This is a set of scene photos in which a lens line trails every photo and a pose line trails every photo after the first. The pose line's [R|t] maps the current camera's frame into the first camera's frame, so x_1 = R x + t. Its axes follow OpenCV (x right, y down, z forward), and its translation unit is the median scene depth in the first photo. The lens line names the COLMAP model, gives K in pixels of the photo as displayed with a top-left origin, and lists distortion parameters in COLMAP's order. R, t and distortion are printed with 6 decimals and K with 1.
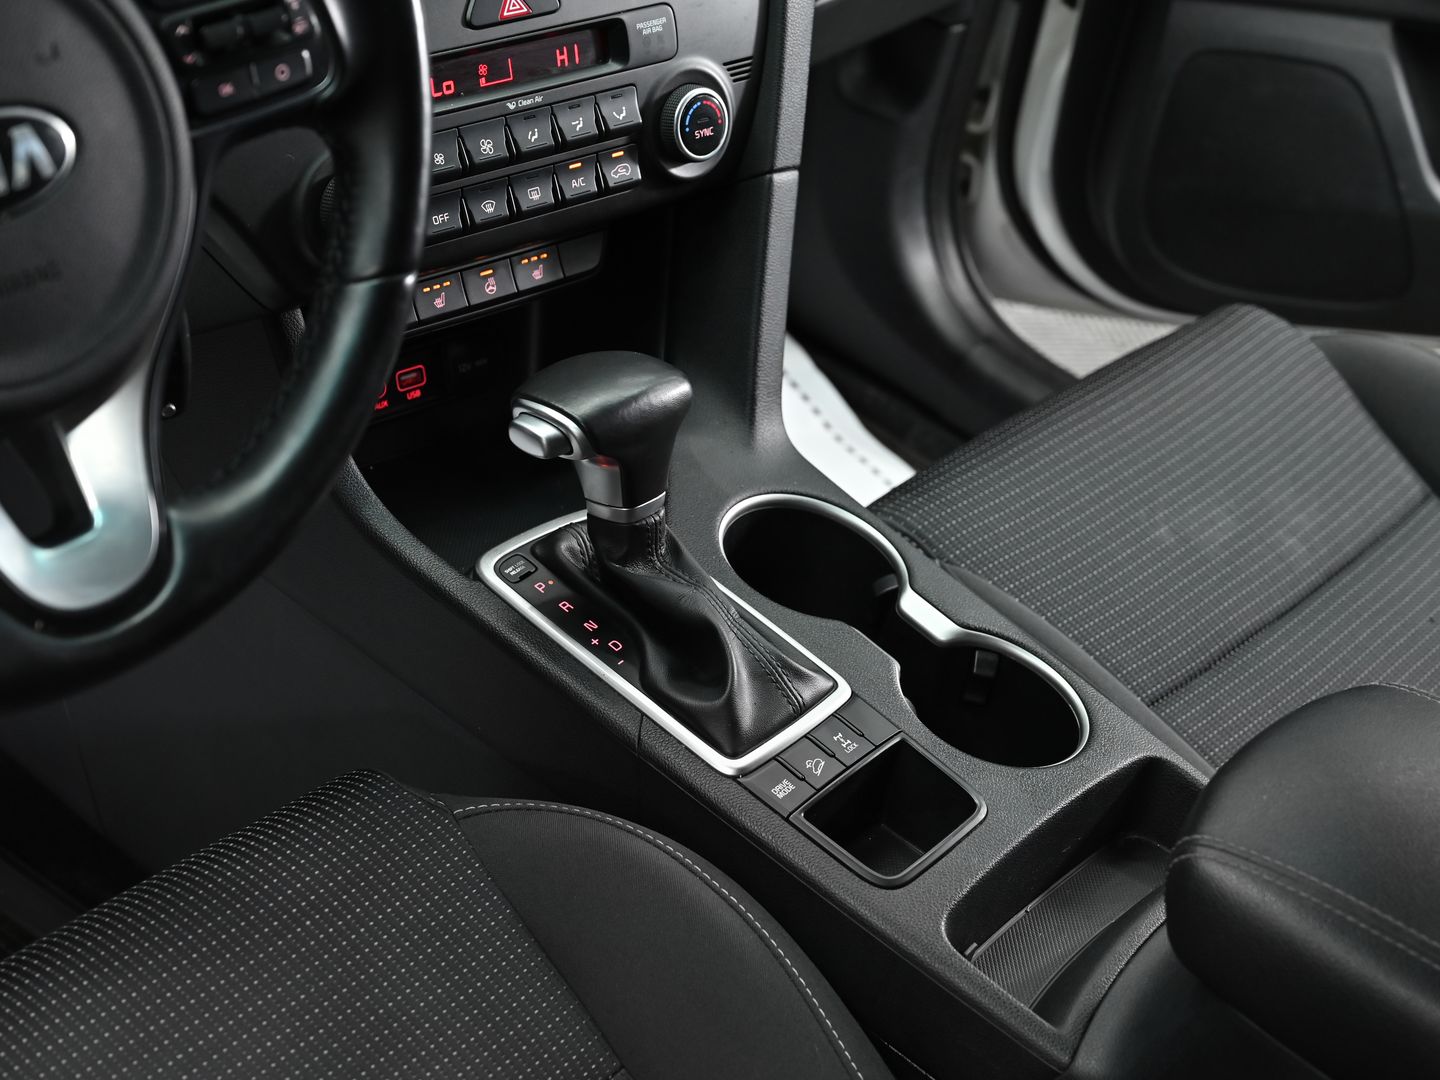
lens RADIAL K [[2473.4, 0, 726.5], [0, 2473.4, 529.8], [0, 0, 1]] dist [0.013152, 0.000000]
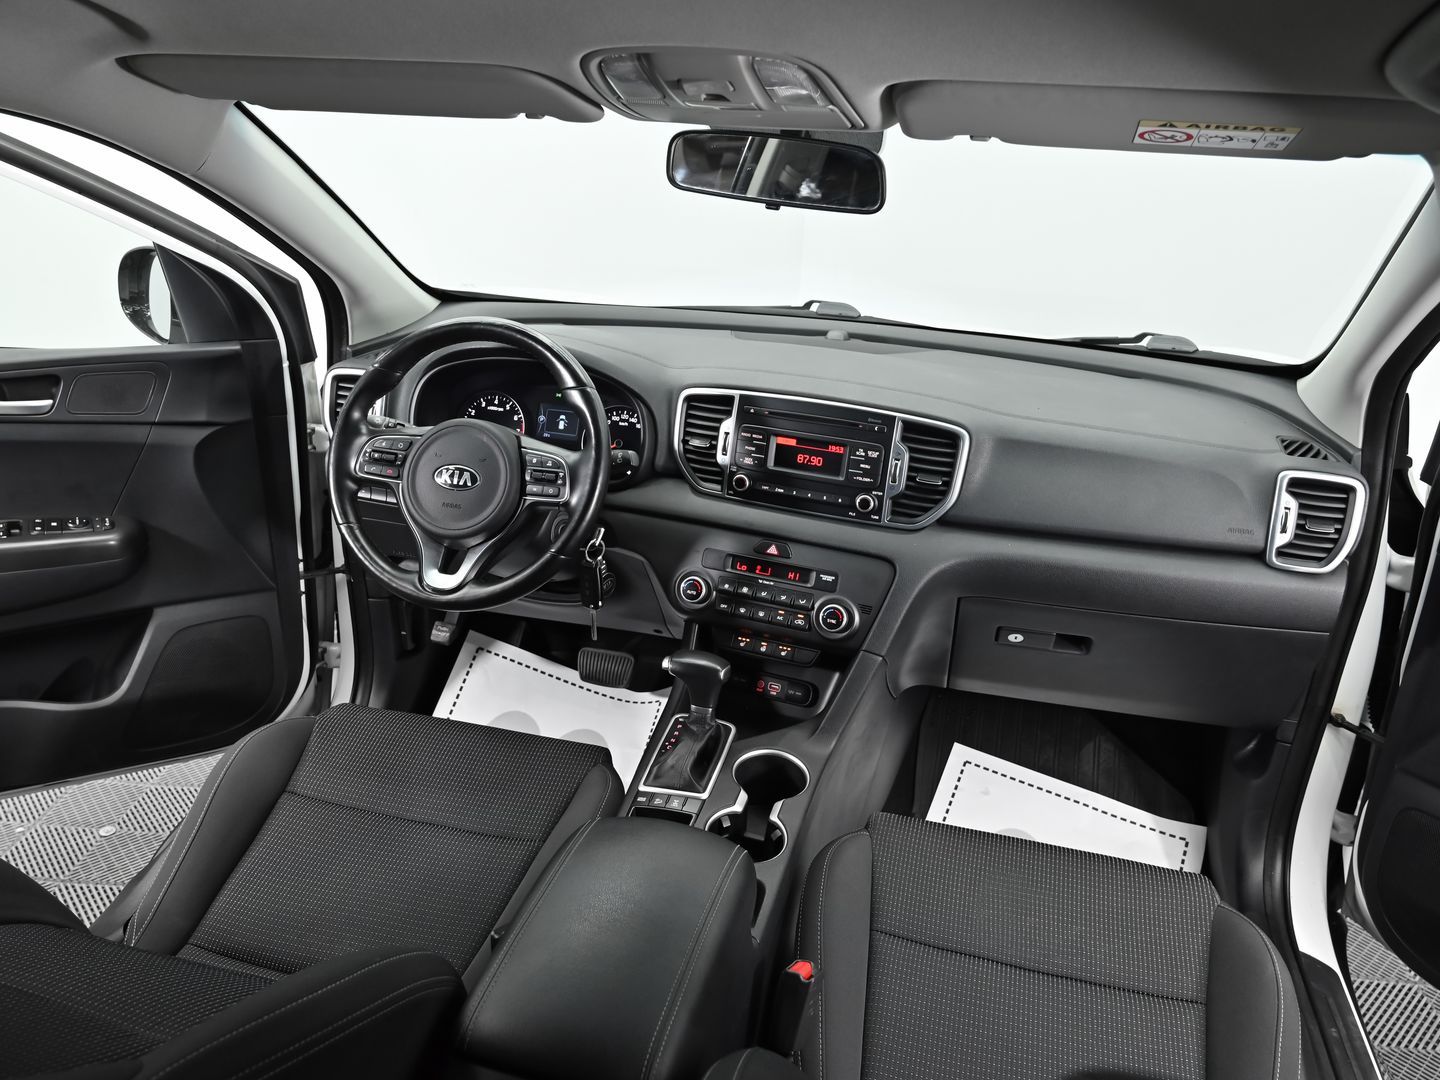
lens RADIAL K [[1076.1, 0, 715.3], [0, 1076.1, 539.7], [0, 0, 1]] dist [-0.016340, 0.021076]
pose [[0.436929, 0.179730, -0.881357, 0.977206], [-0.501652, 0.861991, -0.072911, -0.090808], [0.746617, 0.473992, 0.466791, 0.329561]]
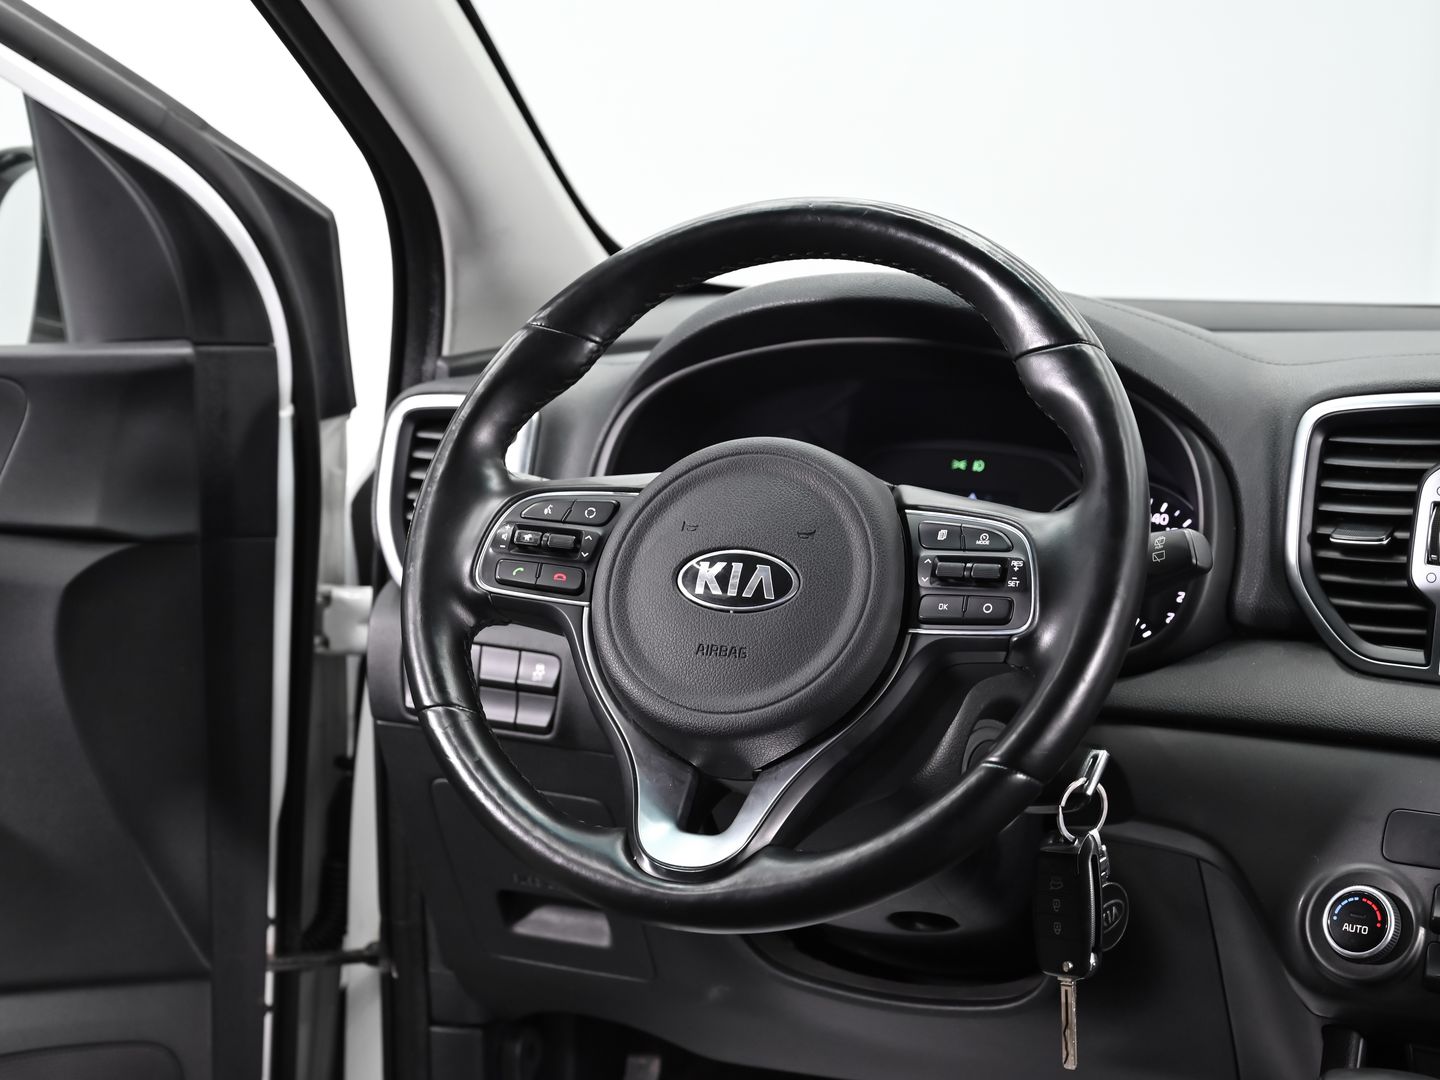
lens RADIAL K [[2589.8, 0, 706.9], [0, 2589.8, 547.4], [0, 0, 1]] dist [-0.001986, 0.000000]
pose [[0.281068, -0.043088, -0.958720, 0.837494], [-0.539853, 0.818844, -0.195070, 0.111714], [0.793447, 0.572396, 0.206890, 0.394069]]
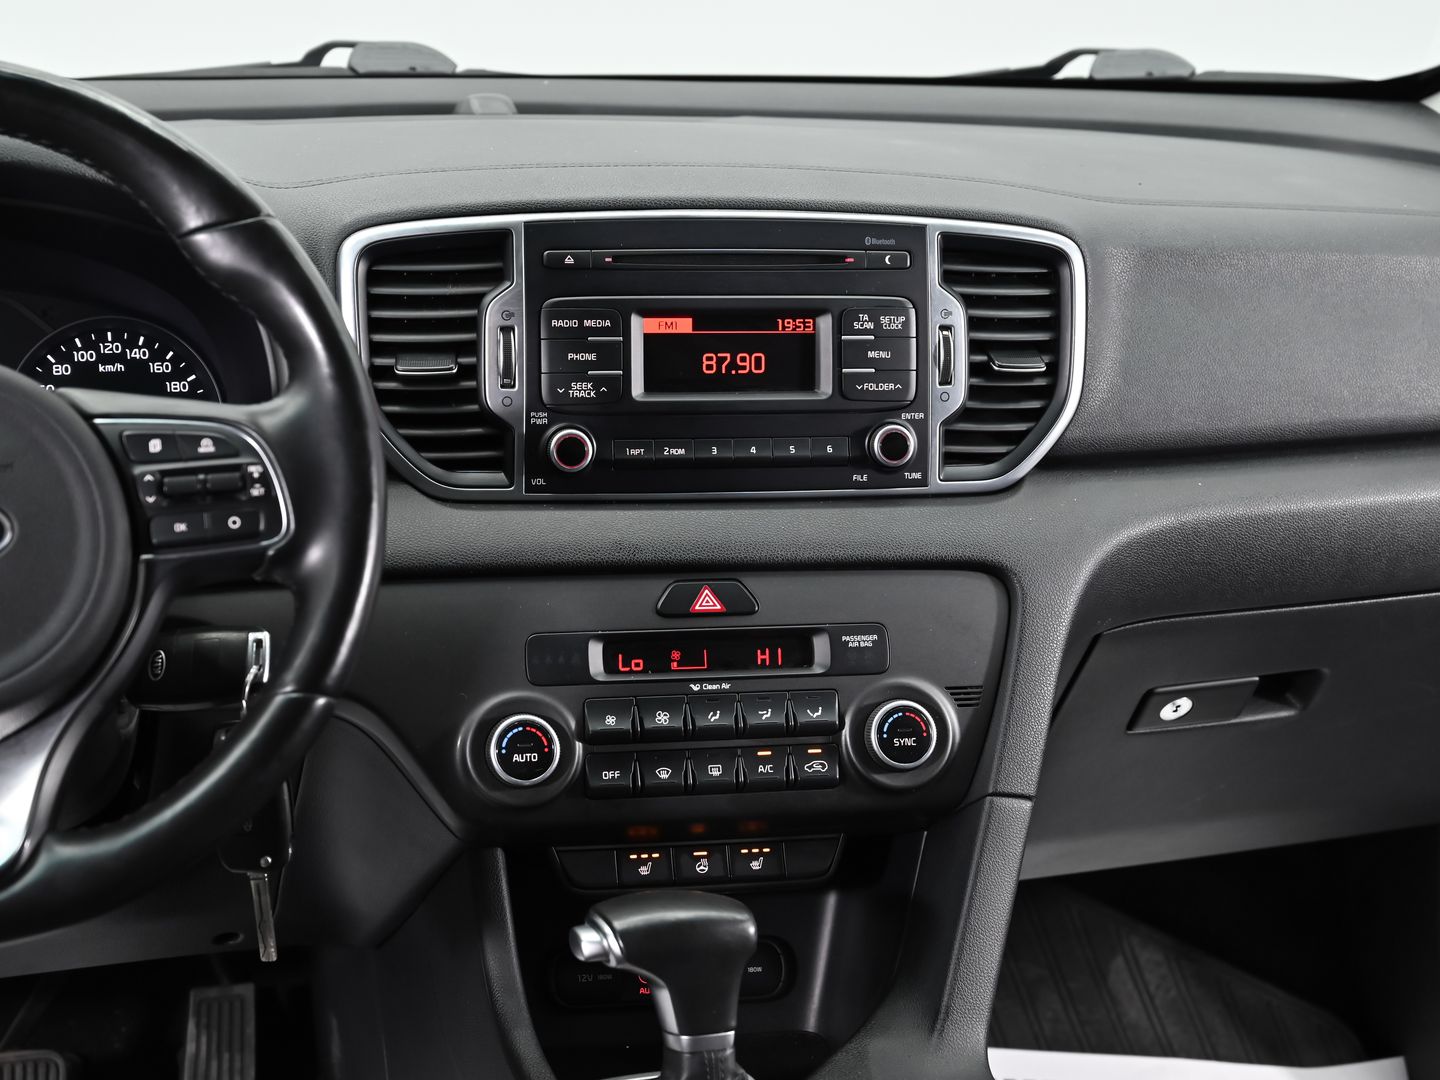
lens RADIAL K [[2503.6, 0, 714.3], [0, 2503.6, 535.3], [0, 0, 1]] dist [-0.051701, 0.000000]
pose [[0.853900, -0.007813, -0.520379, 0.498940], [-0.203657, 0.915135, -0.347924, 0.155328], [0.478936, 0.403071, 0.779842, 0.084414]]
